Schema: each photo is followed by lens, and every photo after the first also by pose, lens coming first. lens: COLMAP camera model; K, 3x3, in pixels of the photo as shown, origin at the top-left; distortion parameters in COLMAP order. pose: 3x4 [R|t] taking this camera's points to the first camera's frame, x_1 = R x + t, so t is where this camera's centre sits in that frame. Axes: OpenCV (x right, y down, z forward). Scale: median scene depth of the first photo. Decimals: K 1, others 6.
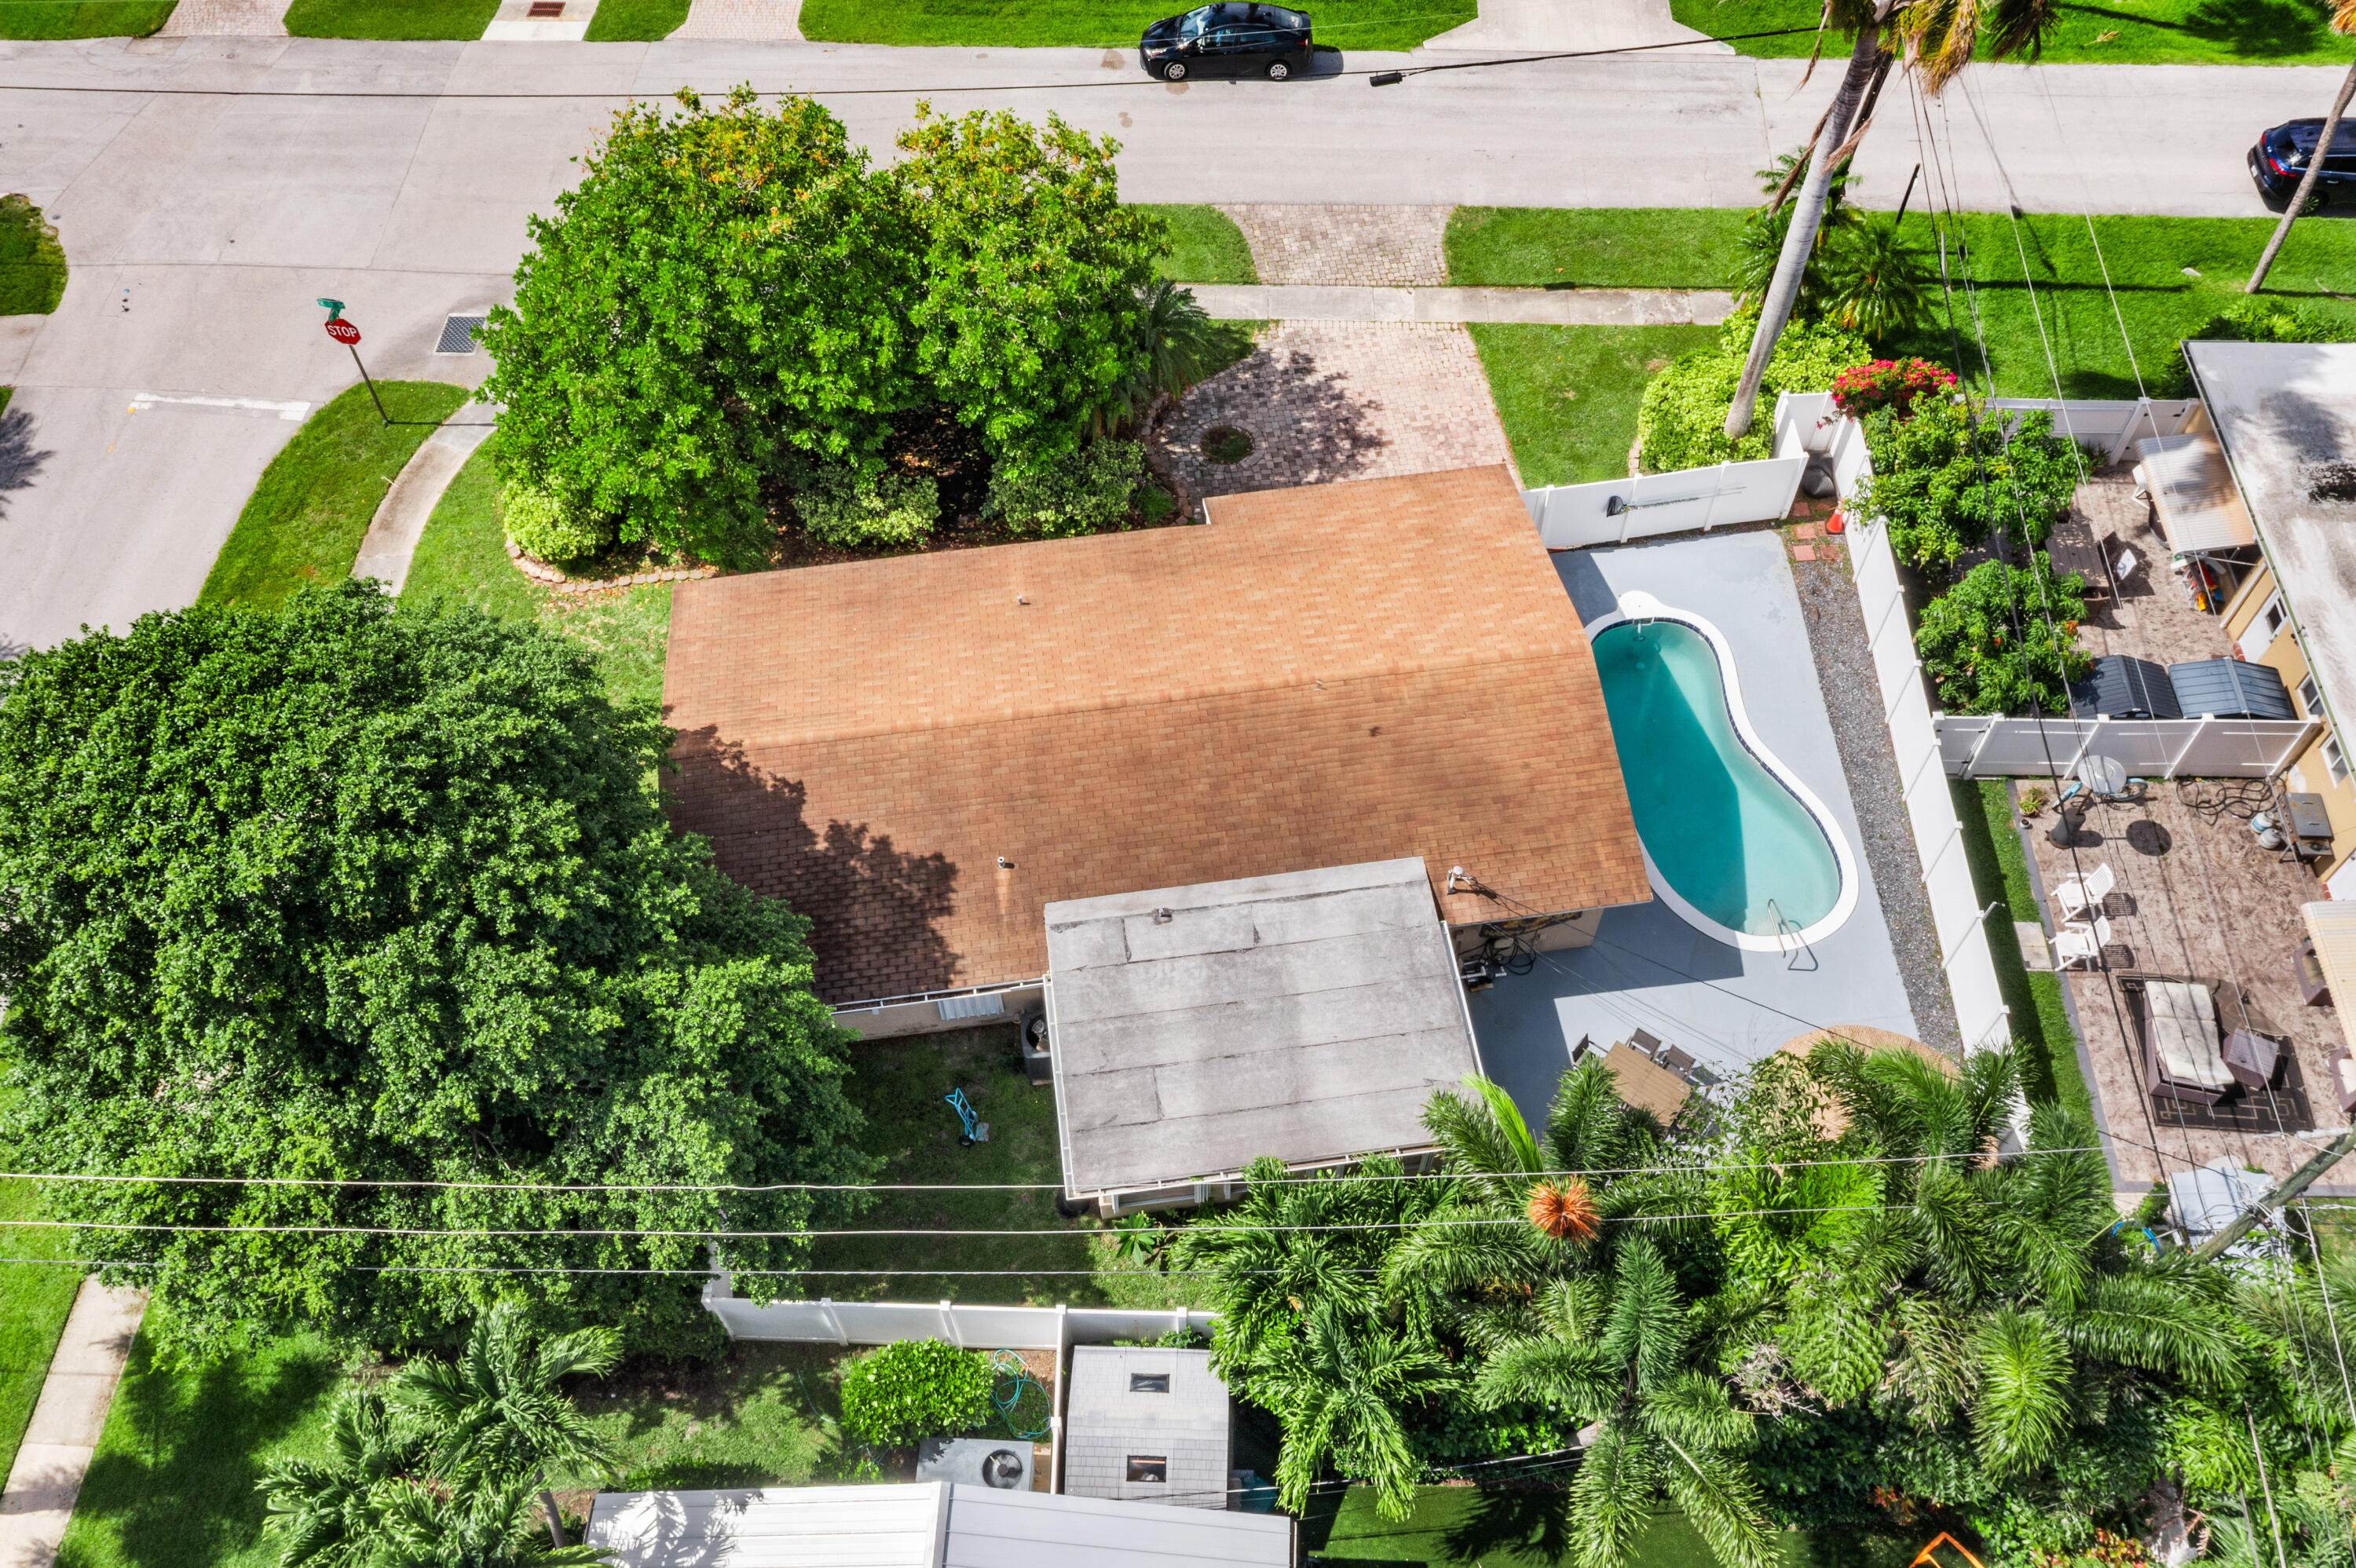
lens RADIAL K [[1788.9, 0, 1195.1], [0, 1788.9, 841.1], [0, 0, 1]] dist [-0.025018, 0.003198]
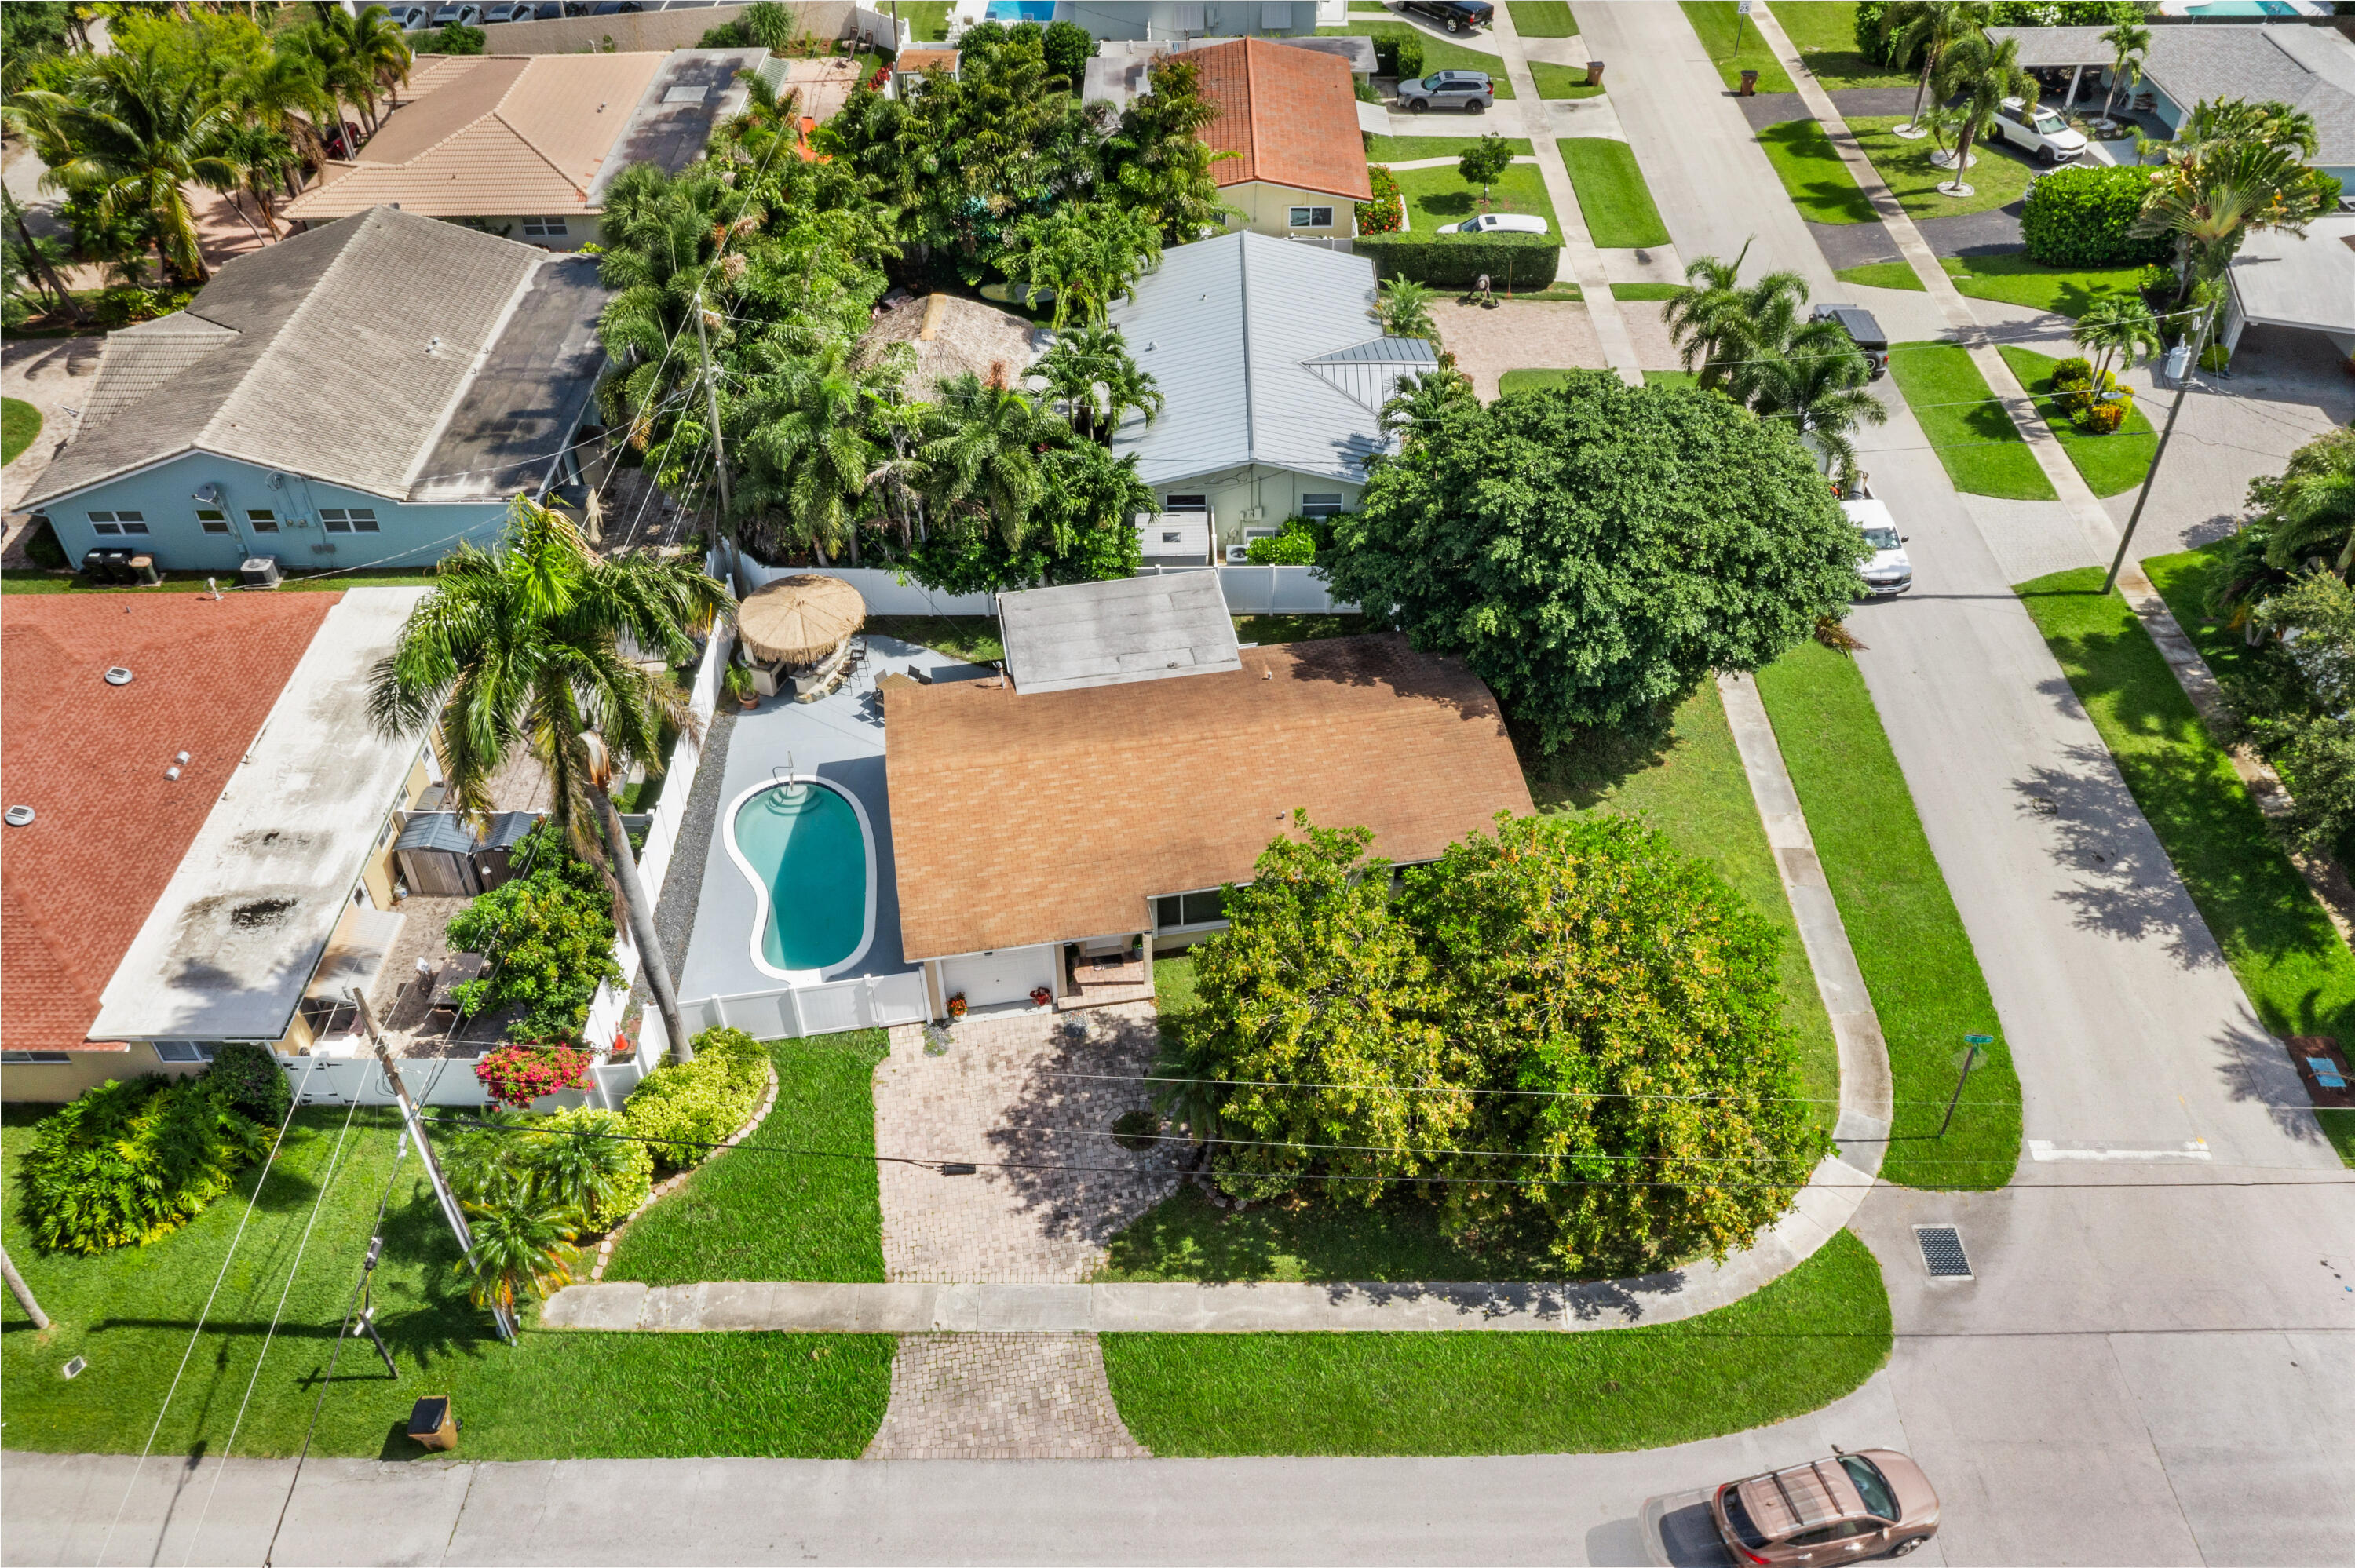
lens RADIAL K [[1867.5, 0, 1174.0], [0, 1867.5, 779.6], [0, 0, 1]] dist [-0.011734, -0.000025]
pose [[-0.999449, 0.032914, -0.004395, -0.007104], [-0.009146, -0.145629, 0.989297, -1.262466], [0.031922, 0.988792, 0.145850, 0.608780]]
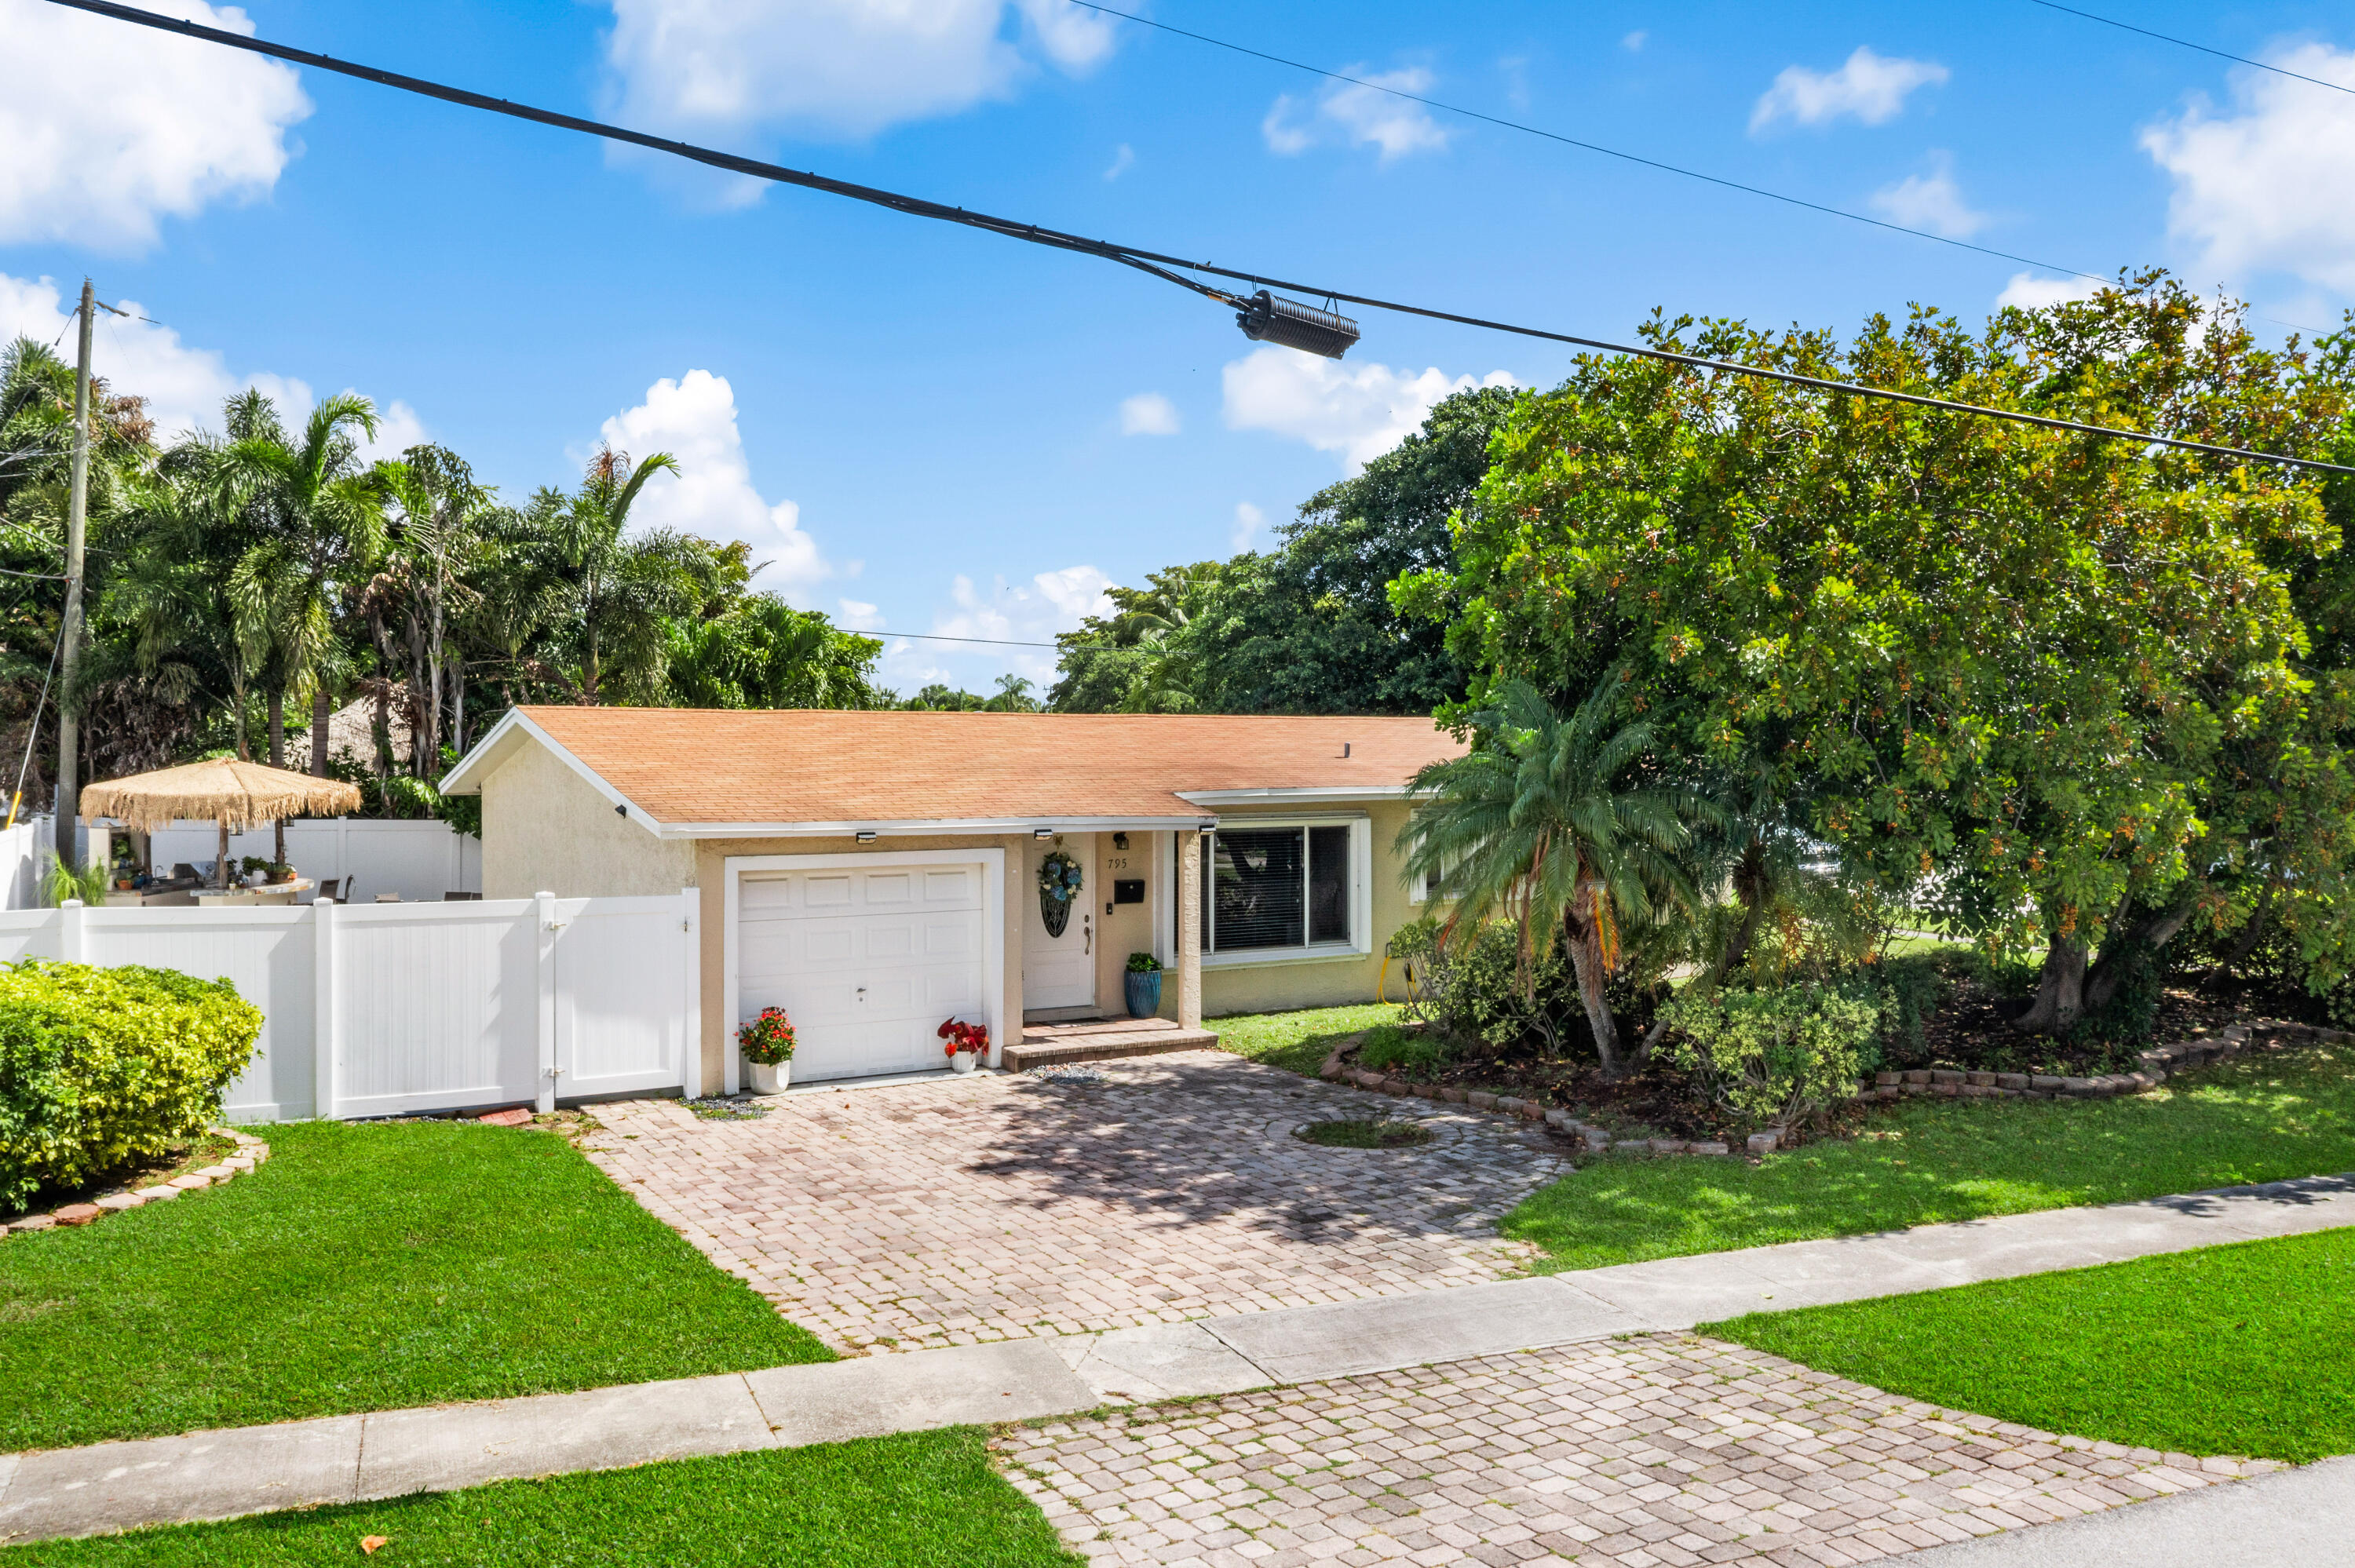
lens RADIAL K [[1867.5, 0, 1174.0], [0, 1867.5, 779.6], [0, 0, 1]] dist [-0.011734, -0.000025]
pose [[-0.913479, 0.015846, -0.406576, 0.214347], [-0.336231, 0.533327, 0.776216, -0.550988], [0.229138, 0.845761, -0.481855, 1.087753]]
